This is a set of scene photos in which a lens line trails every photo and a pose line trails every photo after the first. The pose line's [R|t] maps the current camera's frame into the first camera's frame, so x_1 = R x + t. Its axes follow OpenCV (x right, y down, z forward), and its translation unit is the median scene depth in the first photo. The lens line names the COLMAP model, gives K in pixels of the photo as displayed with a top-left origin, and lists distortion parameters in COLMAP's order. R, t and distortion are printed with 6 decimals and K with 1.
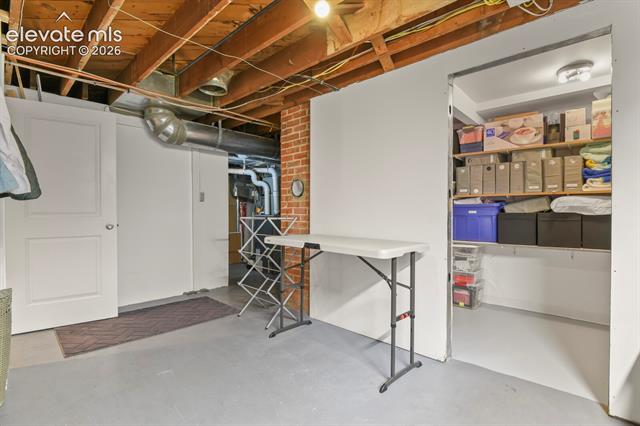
lens RADIAL K [[311.7, 0, 319.9], [0, 311.7, 212.8], [0, 0, 1]] dist [-0.004151, -0.000850]
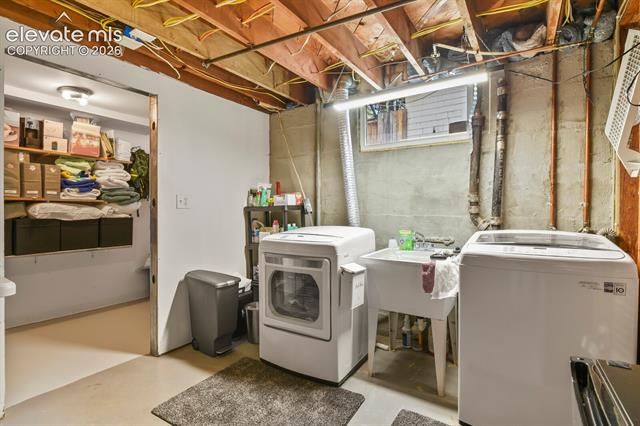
lens RADIAL K [[311.7, 0, 320.1], [0, 311.7, 213.6], [0, 0, 1]] dist [-0.004151, -0.000850]
pose [[-0.173329, -0.000352, 0.984864, -0.380525], [0.011386, 0.999932, 0.002361, -0.009699], [-0.984798, 0.011623, -0.173313, 0.285408]]
